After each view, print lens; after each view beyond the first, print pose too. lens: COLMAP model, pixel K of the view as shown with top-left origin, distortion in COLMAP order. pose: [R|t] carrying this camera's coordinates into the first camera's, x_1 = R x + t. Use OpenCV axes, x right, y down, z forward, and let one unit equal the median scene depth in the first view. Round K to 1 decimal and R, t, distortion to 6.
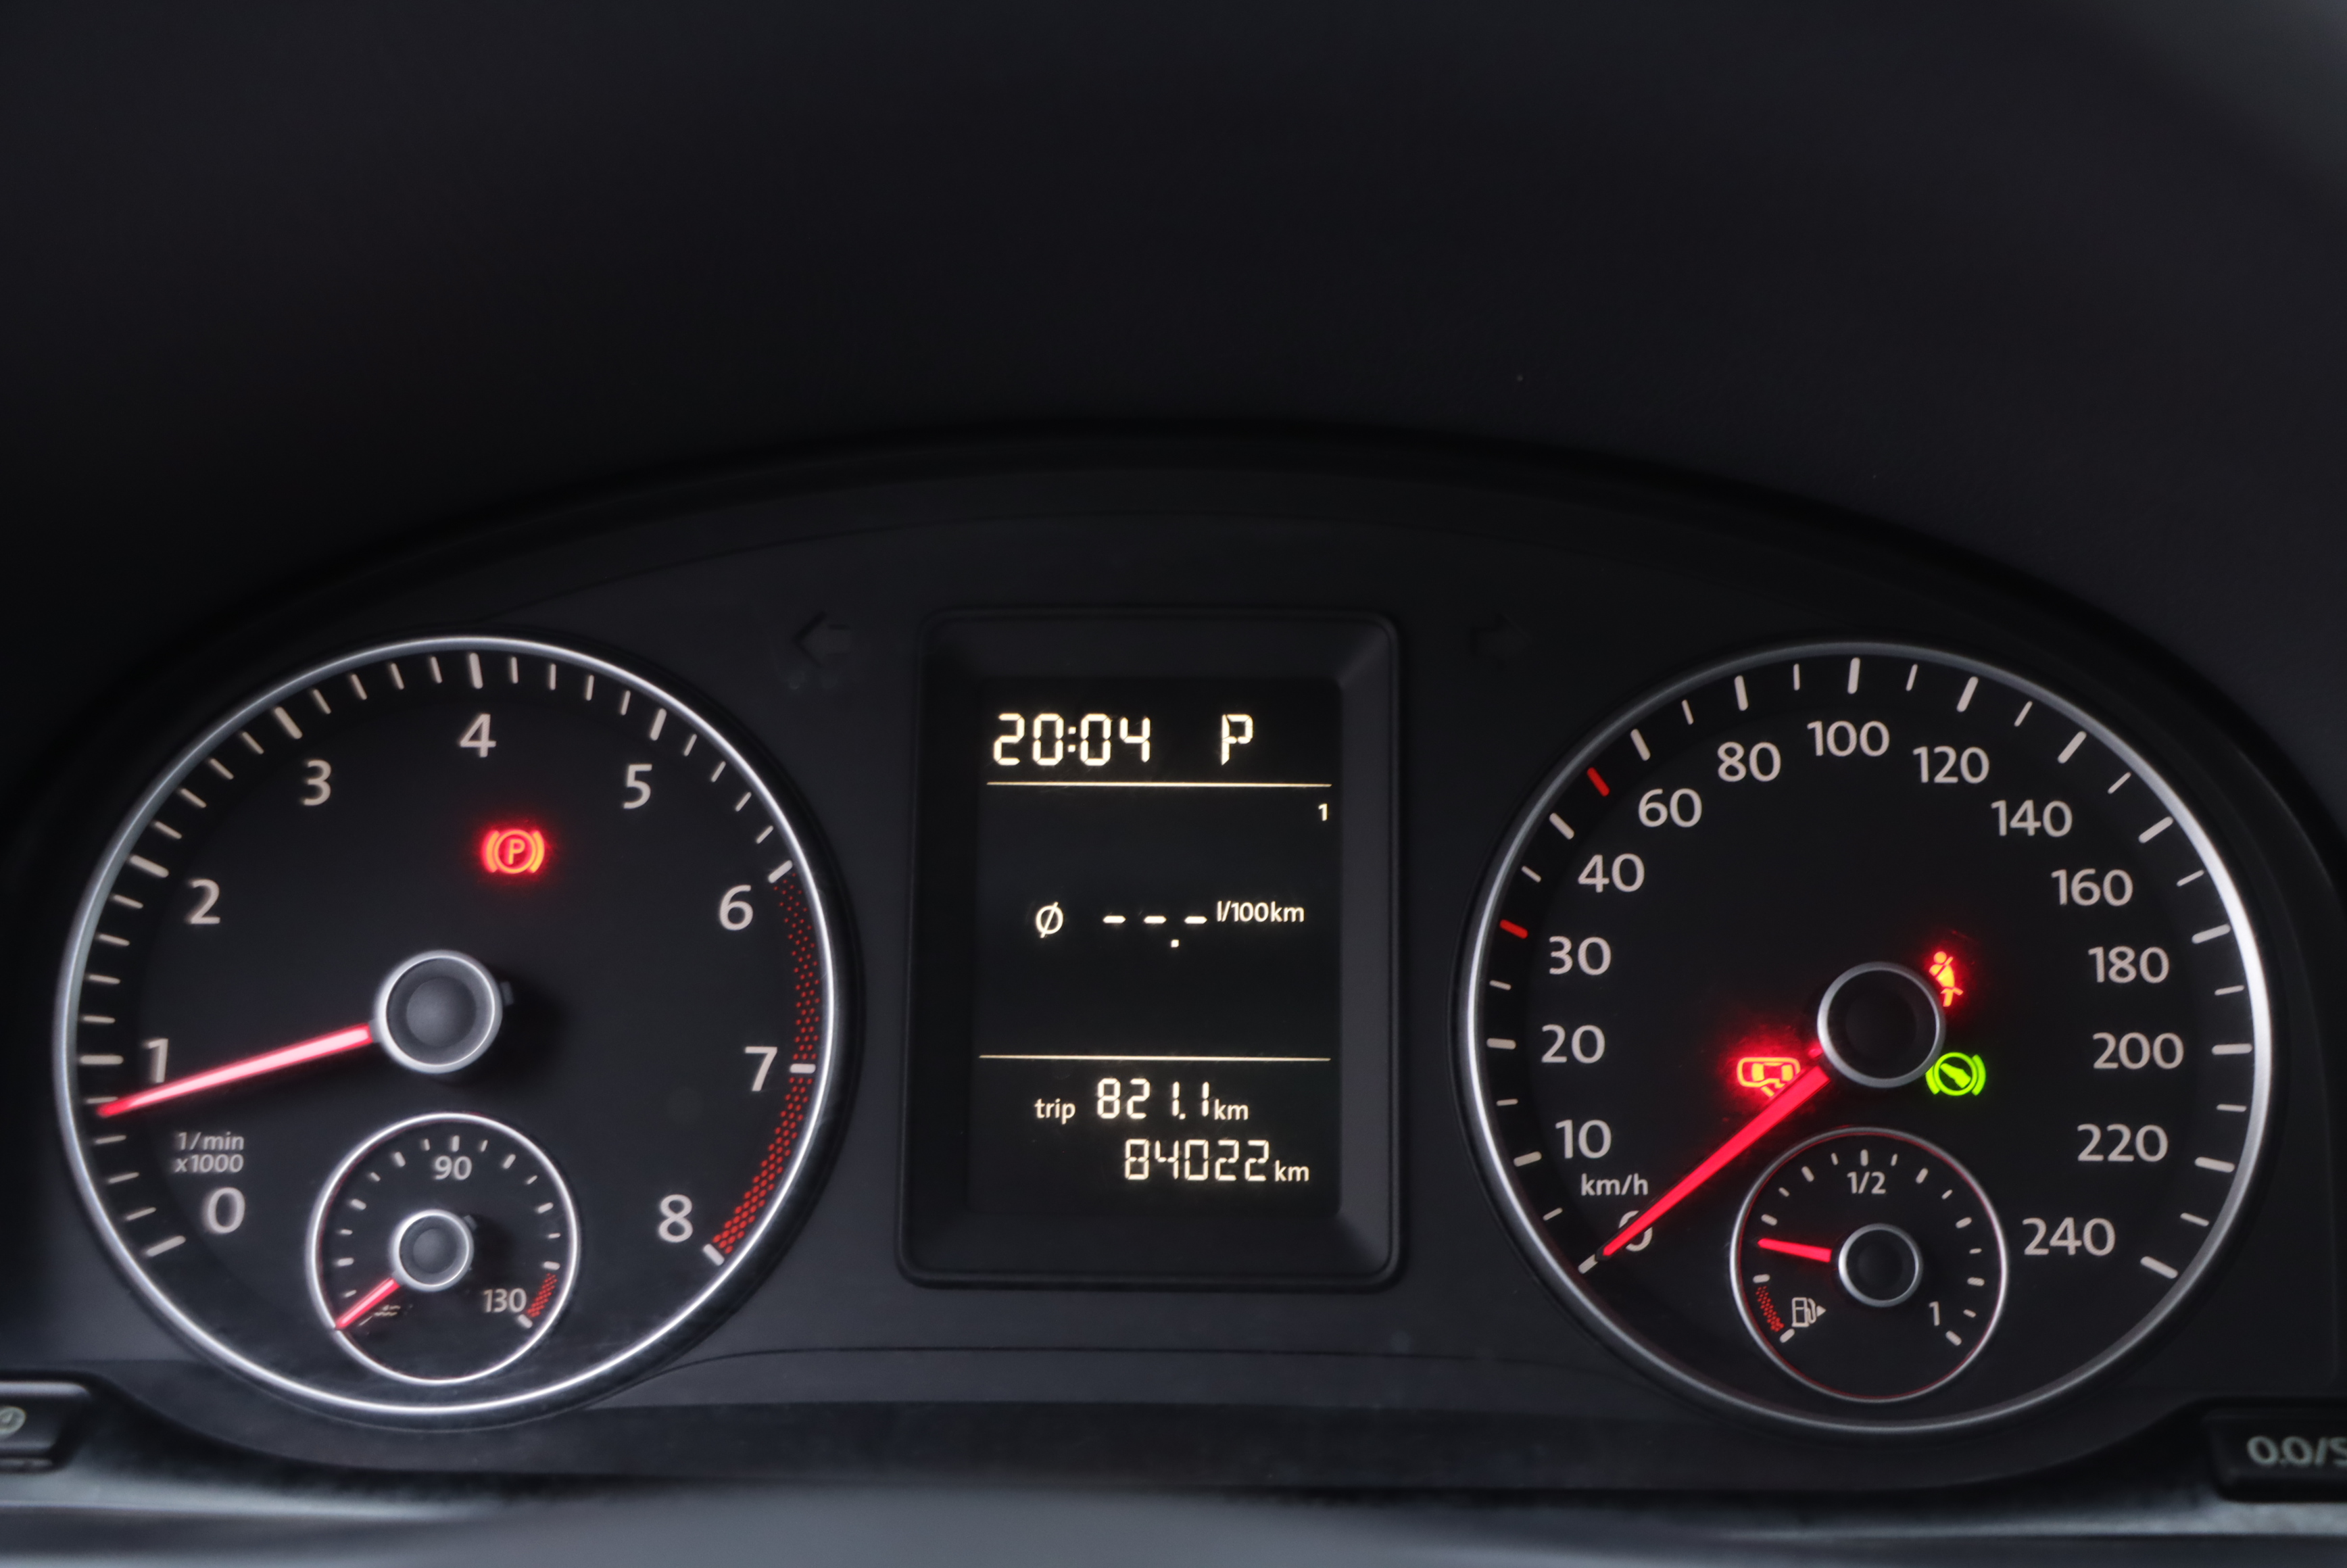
lens RADIAL K [[2786.1, 0, 1178.4], [0, 2786.1, 818.9], [0, 0, 1]] dist [-0.079219, 0.310877]
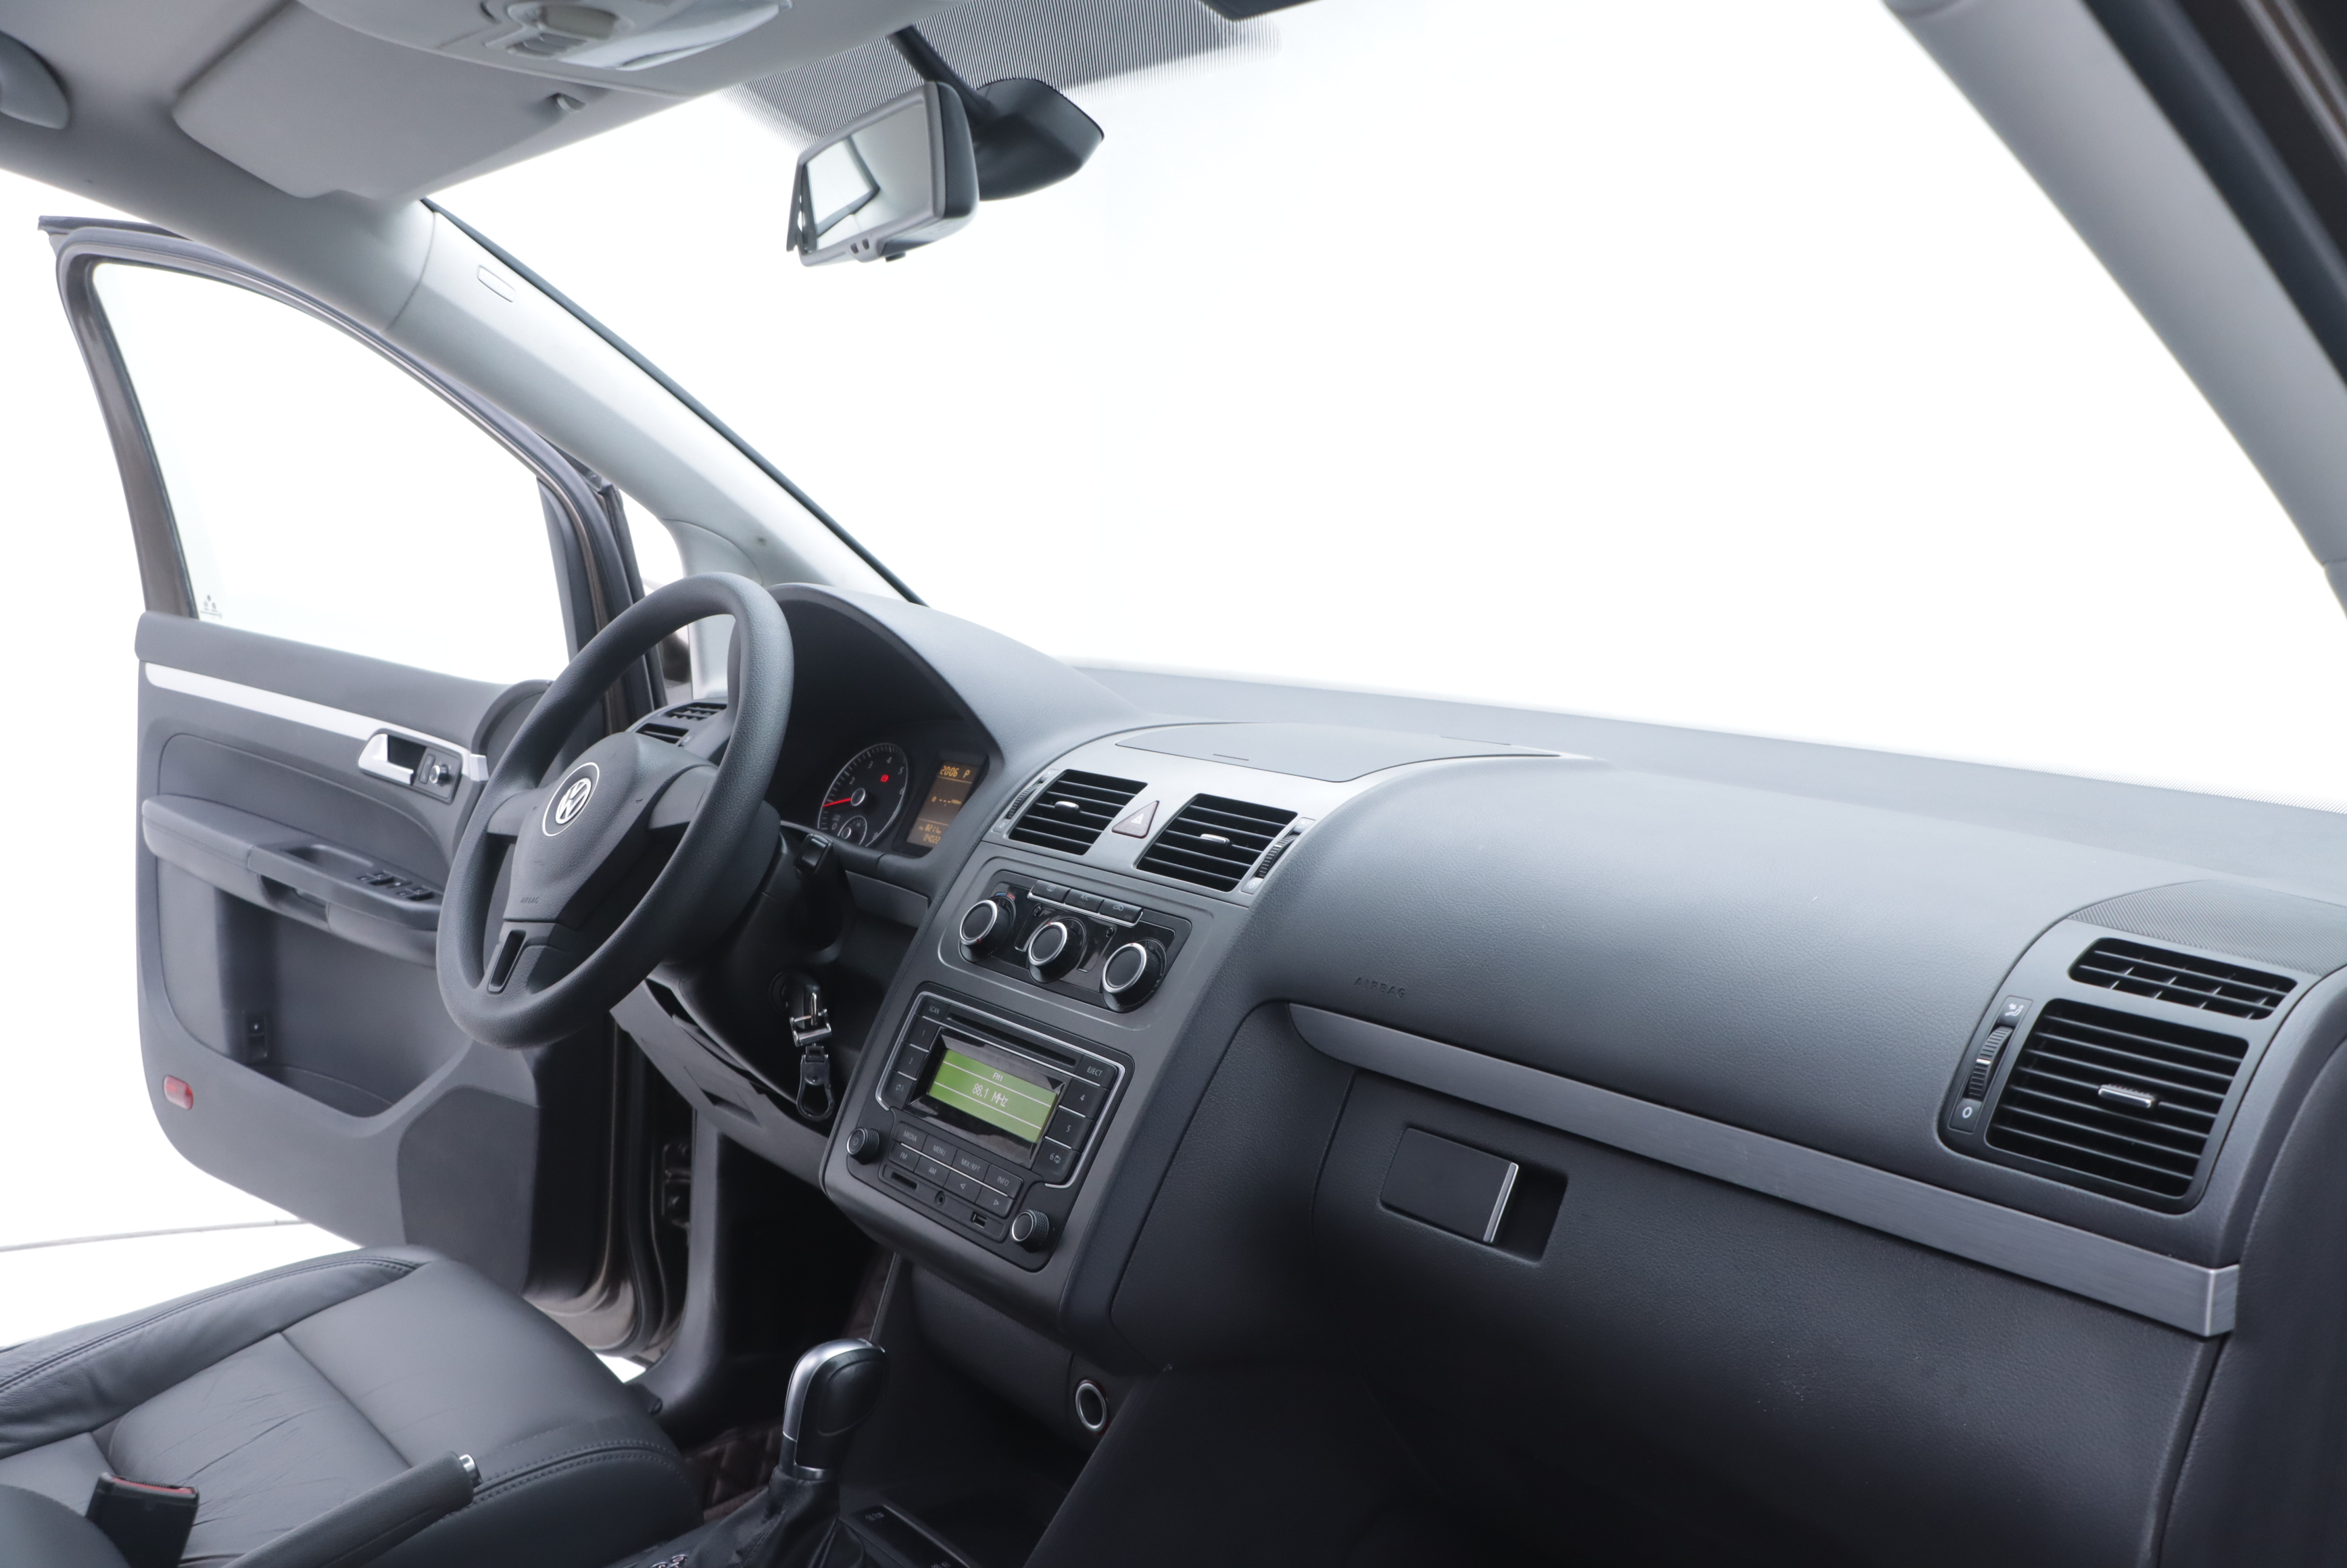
lens RADIAL K [[1899.8, 0, 1173.5], [0, 1899.8, 784.0], [0, 0, 1]] dist [-0.193737, 0.151133]
pose [[0.705719, 0.115165, -0.699069, 3.085505], [-0.262229, 0.959086, -0.106723, 0.297848], [0.658177, 0.258632, 0.707045, -1.487605]]
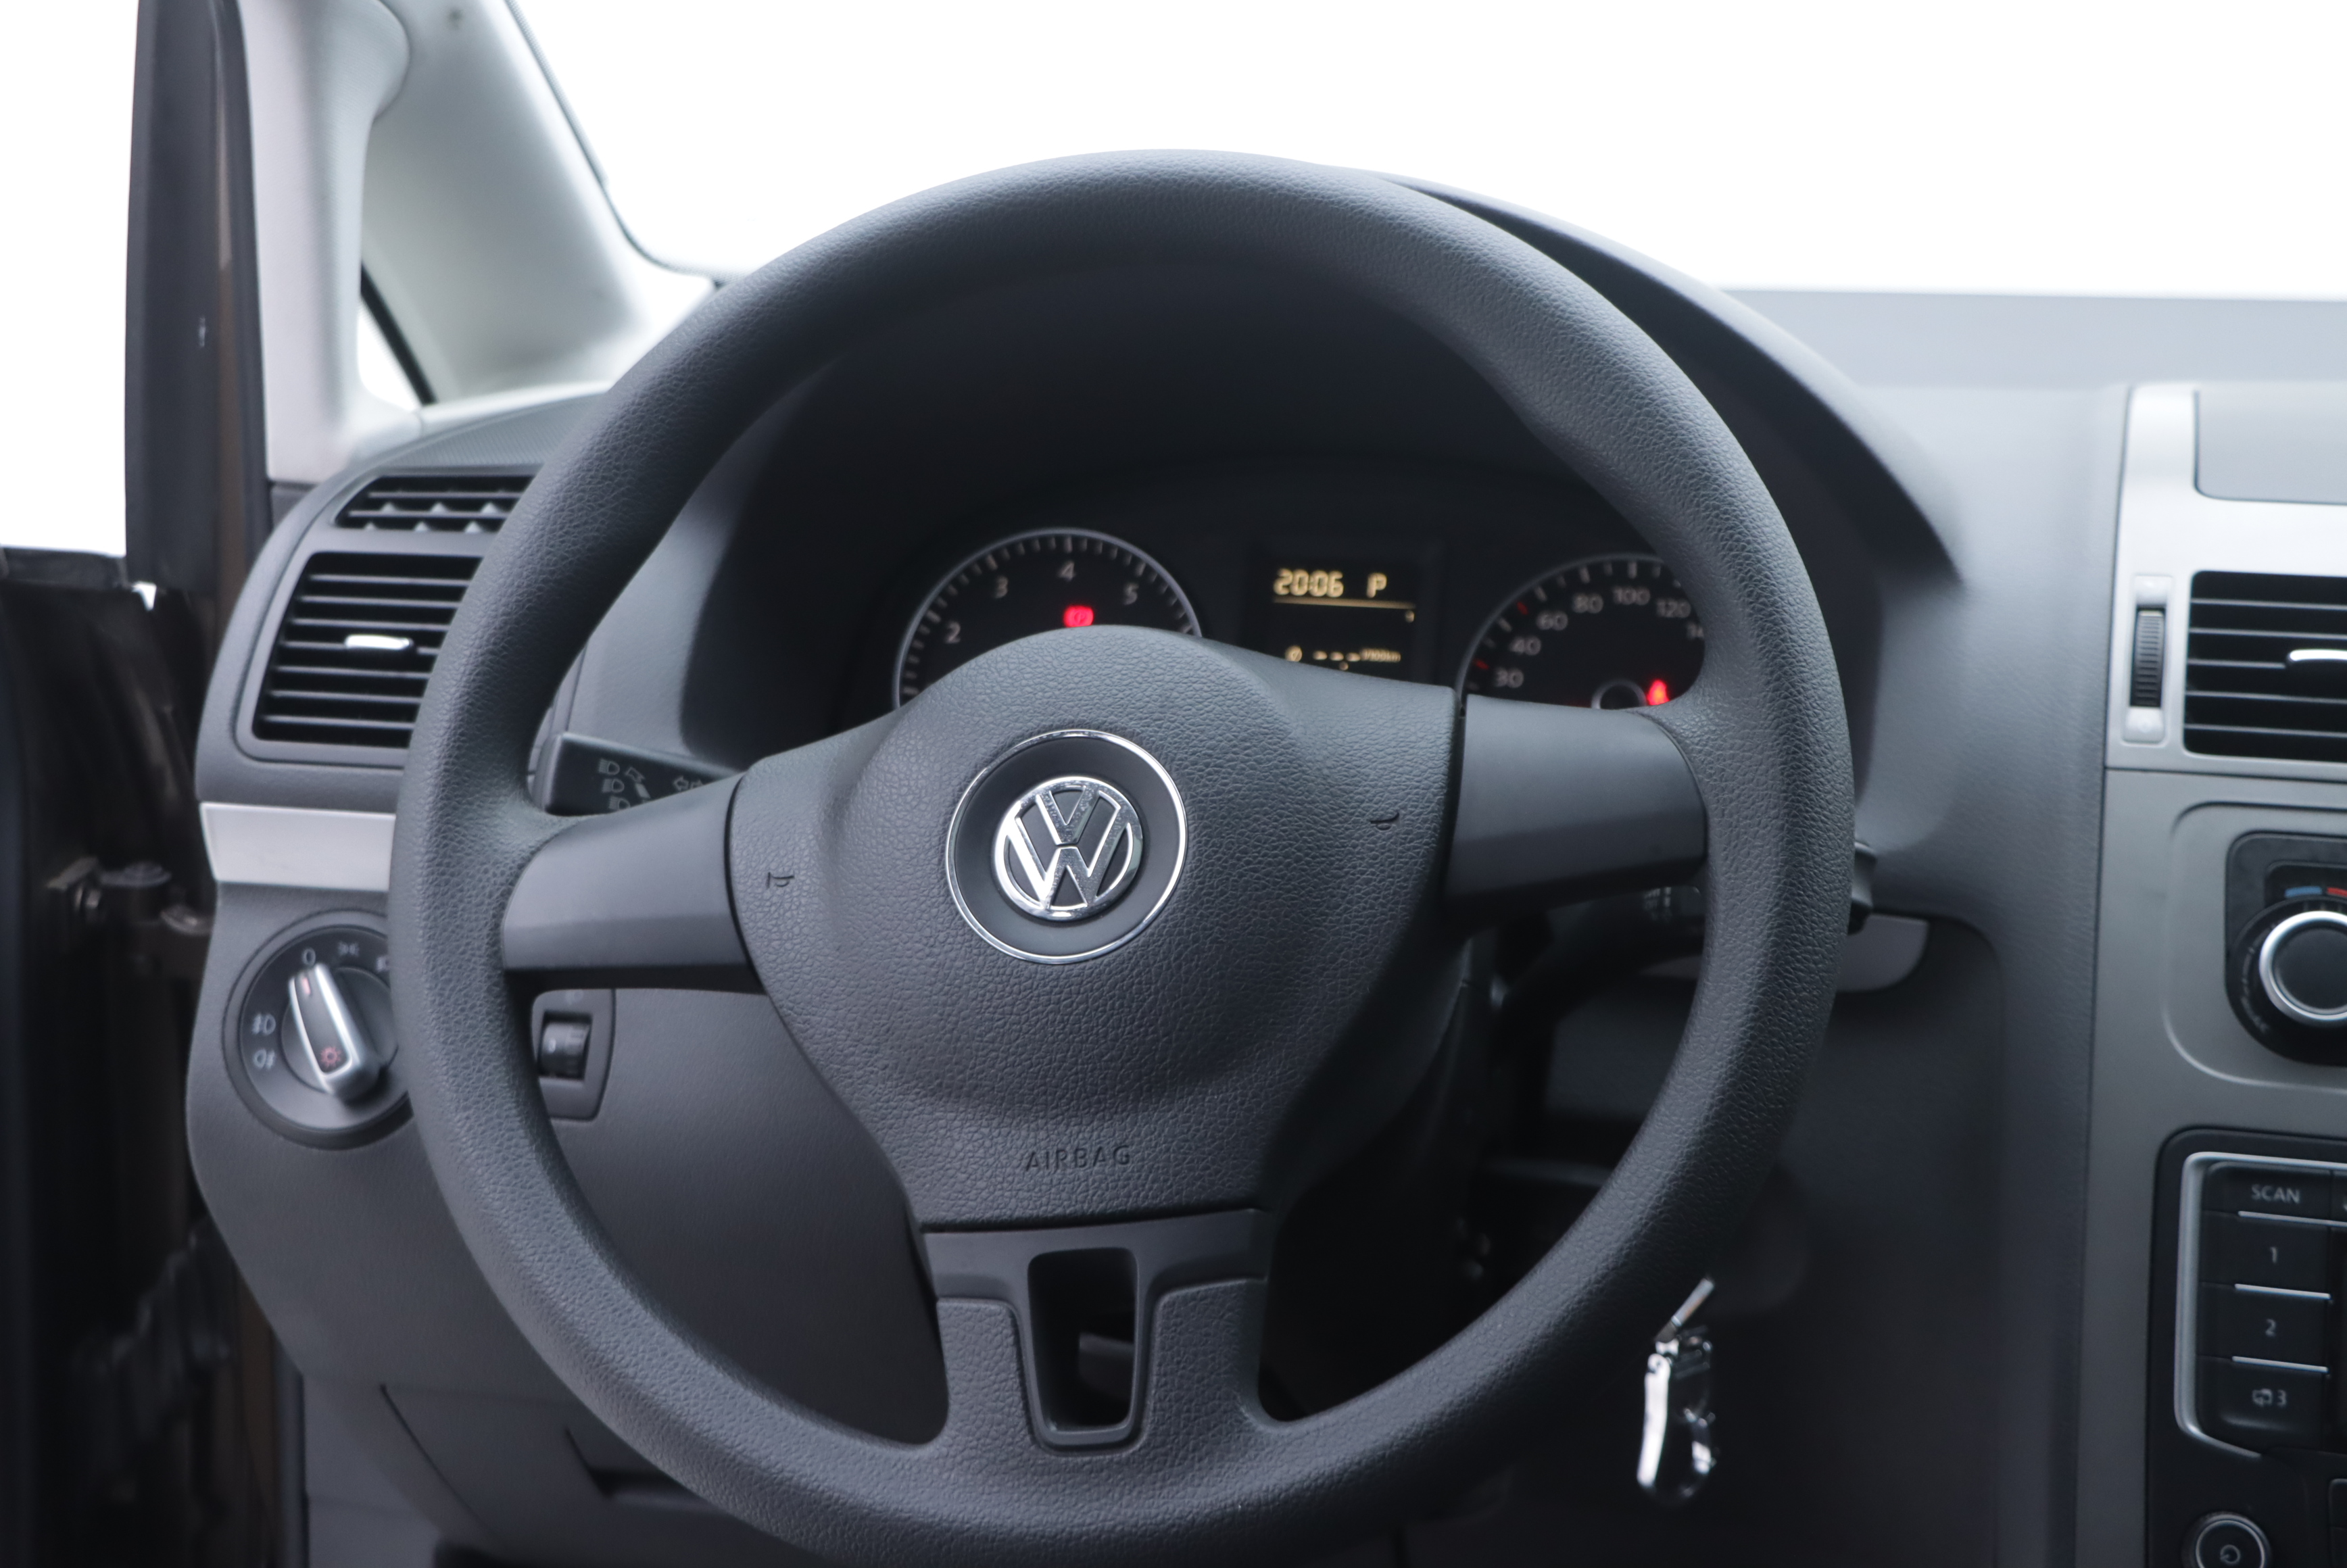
lens RADIAL K [[3285.7, 0, 1174.5], [0, 3285.7, 806.8], [0, 0, 1]] dist [0.012437, 0.174307]
pose [[0.984938, 0.056098, -0.163556, 0.327445], [-0.066039, 0.996245, -0.055985, 0.336161], [0.159801, 0.065943, 0.984944, -1.836446]]
